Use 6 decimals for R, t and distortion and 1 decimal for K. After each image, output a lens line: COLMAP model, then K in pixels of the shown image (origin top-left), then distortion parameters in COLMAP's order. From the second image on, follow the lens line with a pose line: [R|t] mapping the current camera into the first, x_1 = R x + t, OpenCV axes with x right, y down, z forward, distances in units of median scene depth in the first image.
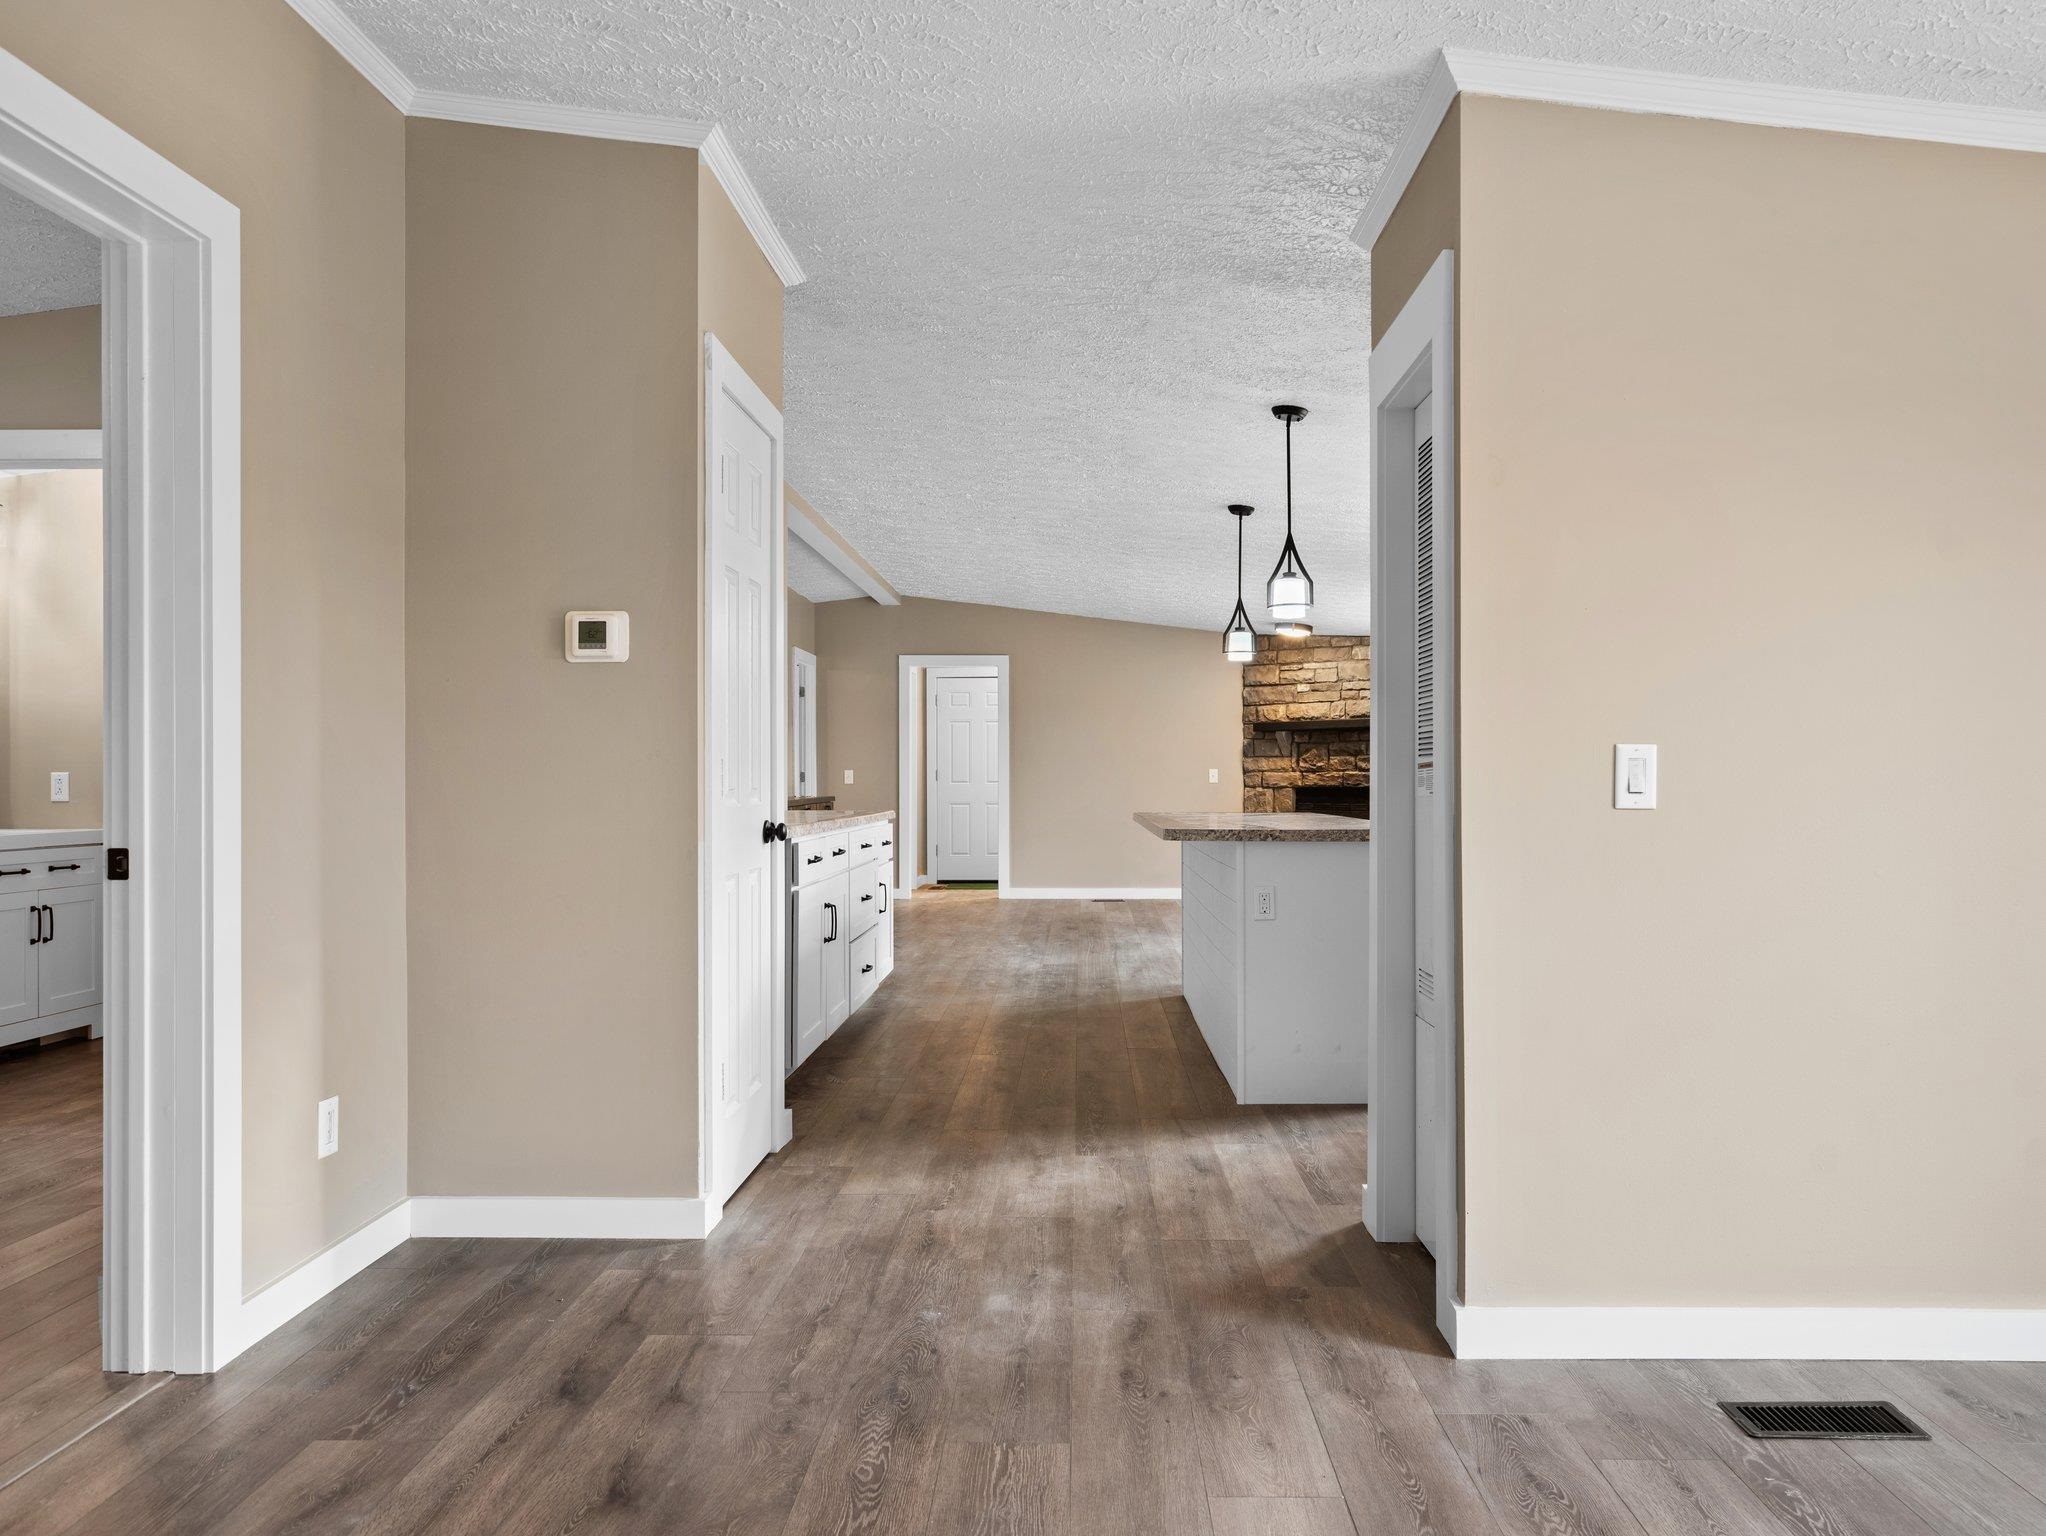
lens RADIAL K [[1312.8, 0, 1024.8], [0, 1312.8, 770.7], [0, 0, 1]] dist [-0.000681, -0.000016]
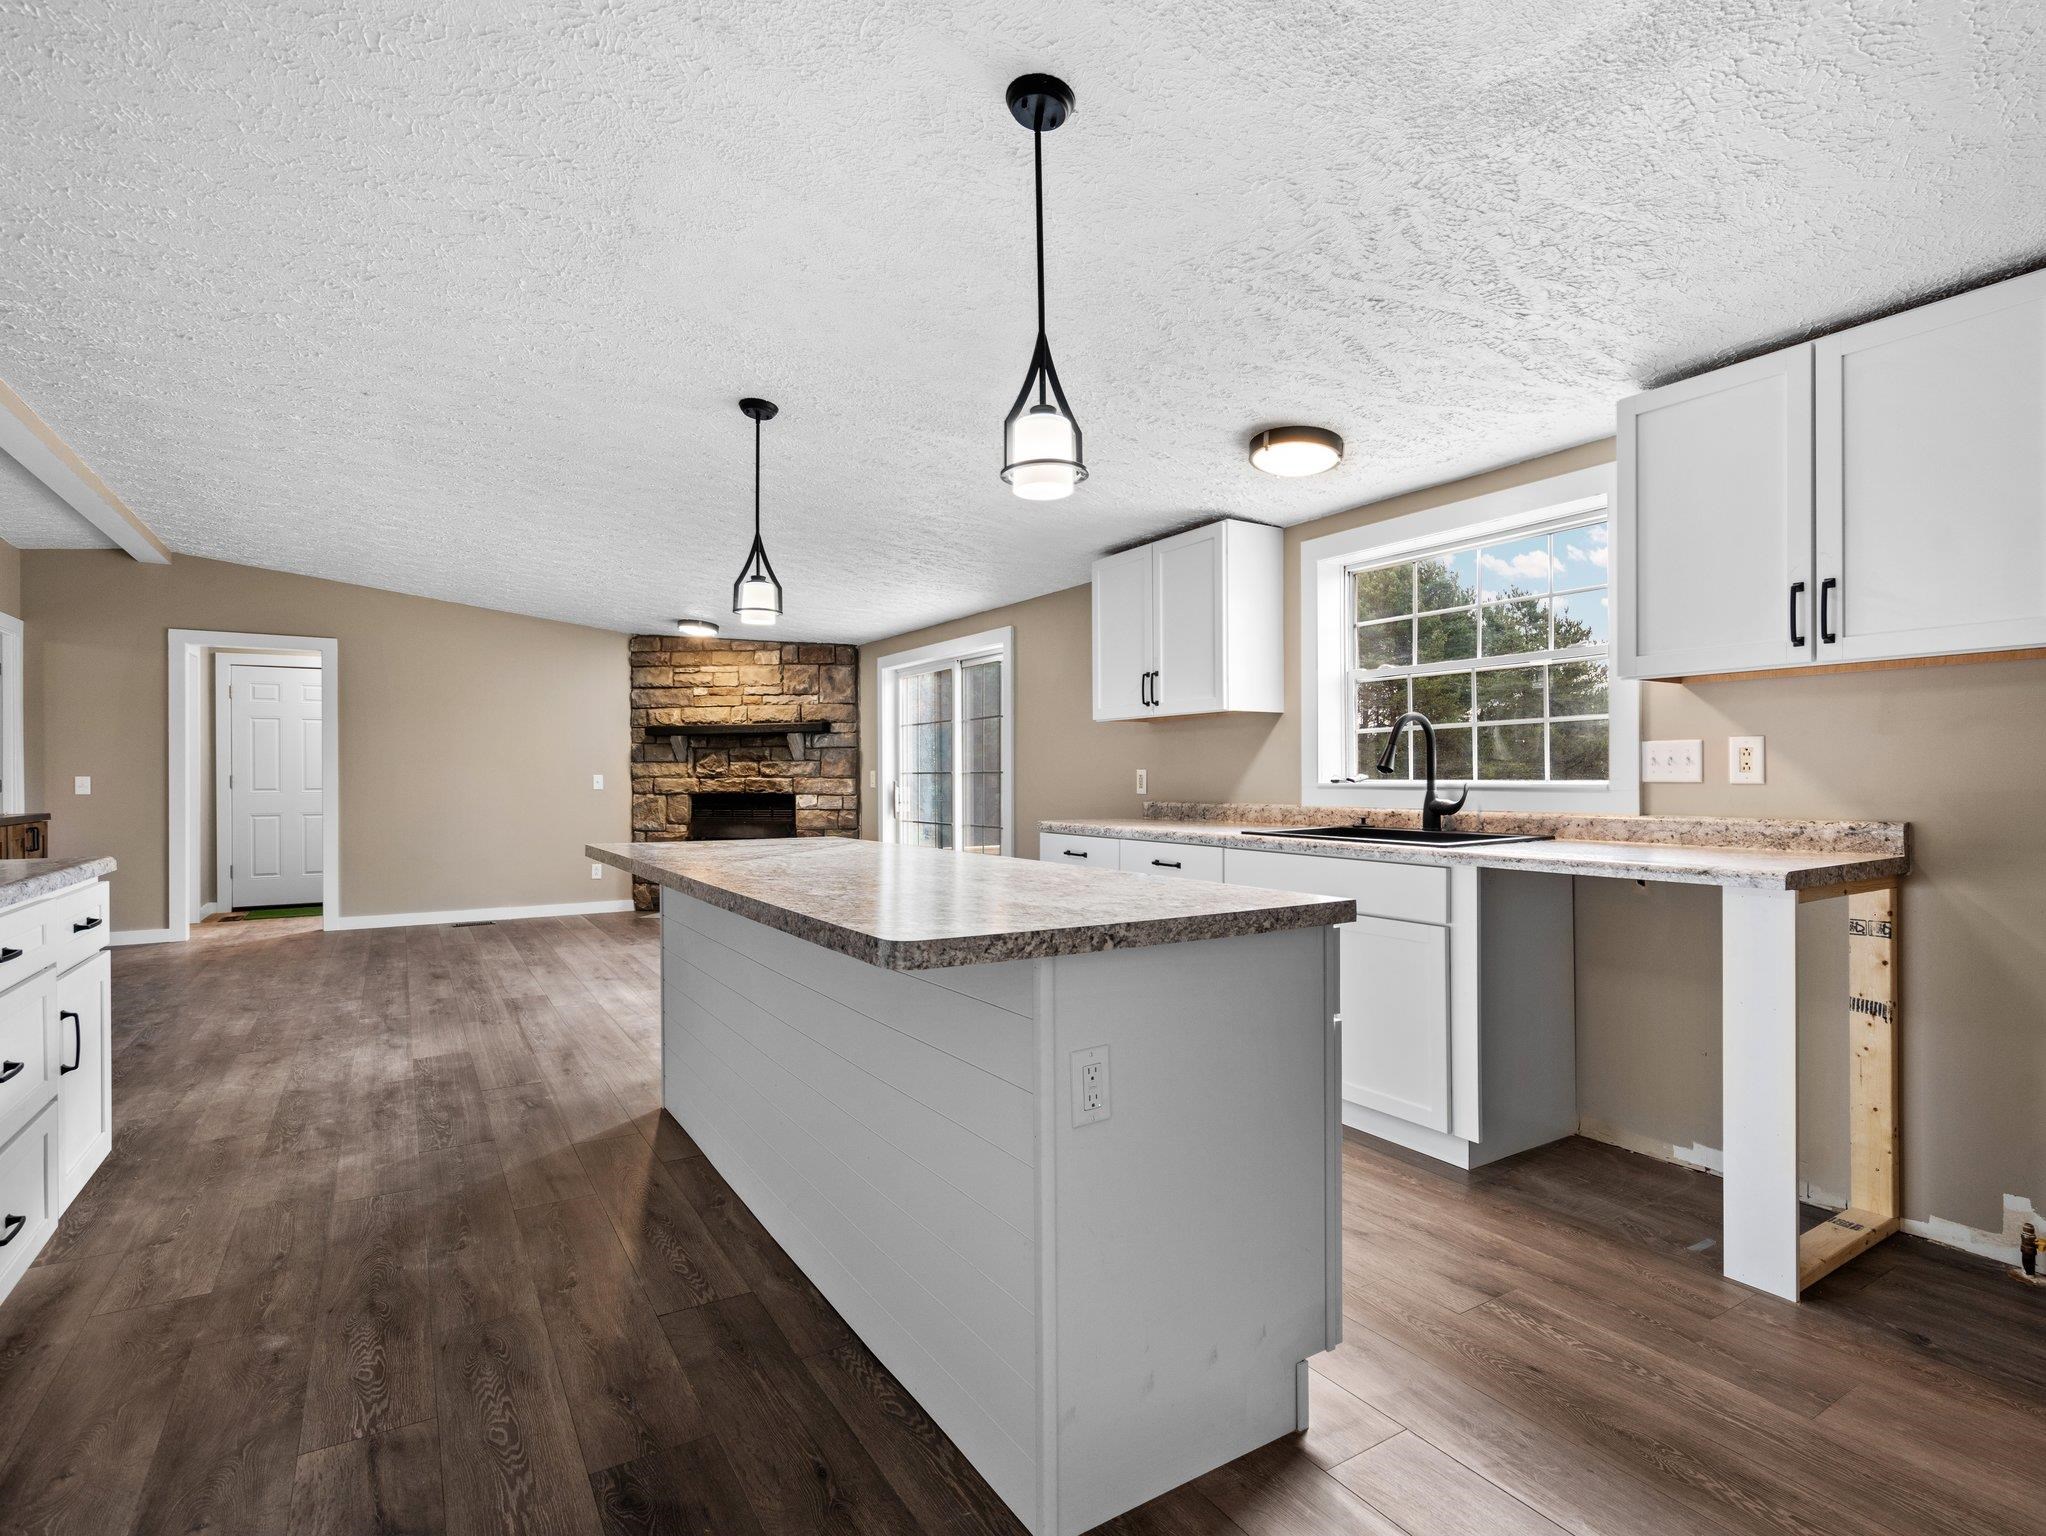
lens RADIAL K [[1042.5, 0, 1019.2], [0, 1042.5, 776.3], [0, 0, 1]] dist [0.003553, 0.000503]
pose [[0.839301, -0.001677, 0.543664, -0.010161], [0.000324, 0.999997, 0.002584, -0.002081], [-0.543666, -0.001992, 0.839299, 0.219218]]
